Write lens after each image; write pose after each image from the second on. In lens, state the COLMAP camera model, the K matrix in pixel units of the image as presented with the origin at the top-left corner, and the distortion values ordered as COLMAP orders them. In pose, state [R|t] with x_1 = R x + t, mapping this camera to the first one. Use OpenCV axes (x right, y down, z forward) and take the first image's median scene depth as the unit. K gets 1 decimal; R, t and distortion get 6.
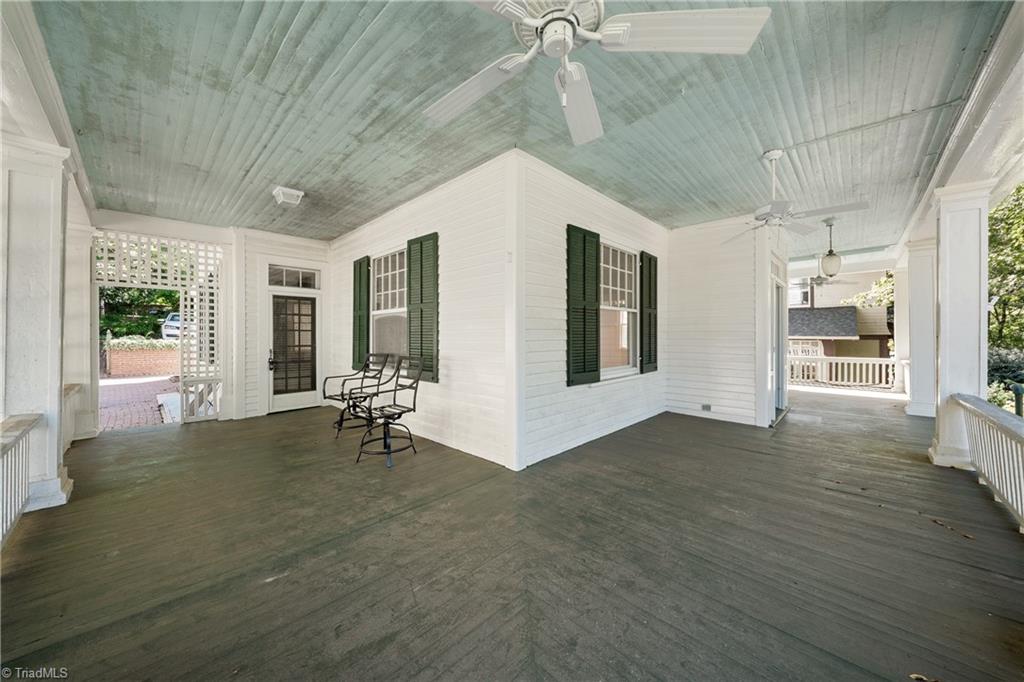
lens RADIAL K [[358.8, 0, 506.2], [0, 358.8, 336.6], [0, 0, 1]] dist [-0.000343, -0.000098]
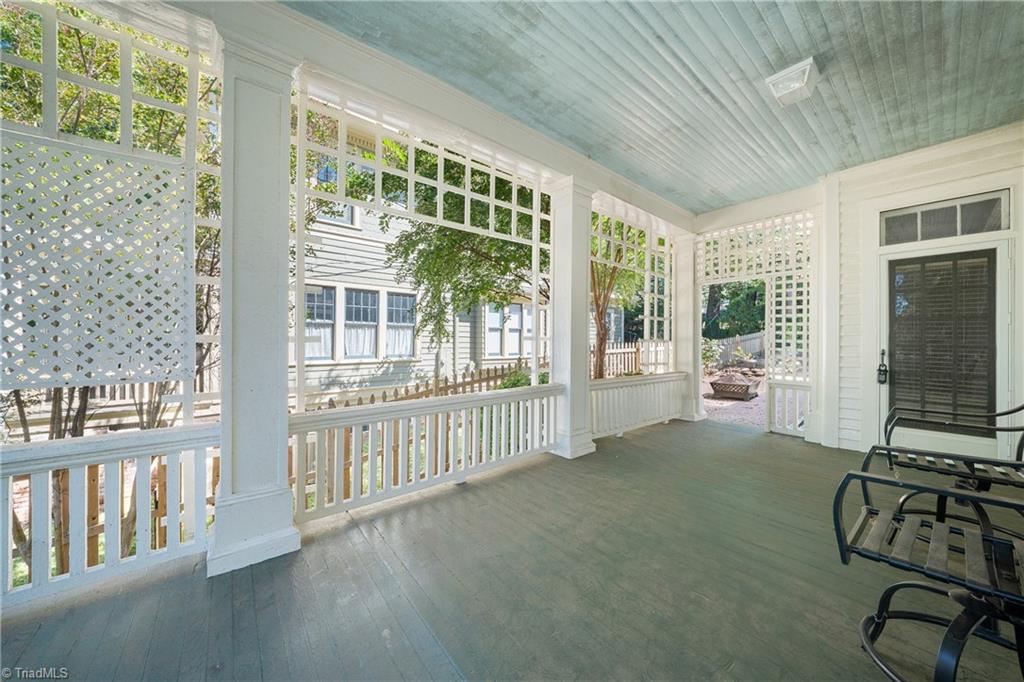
lens RADIAL K [[358.8, 0, 506.2], [0, 358.8, 336.6], [0, 0, 1]] dist [-0.000343, -0.000098]
pose [[-0.100113, -0.006248, -0.994956, 0.018044], [-0.010057, 0.999936, -0.005267, 0.023669], [0.994925, 0.009479, -0.100169, 0.442088]]
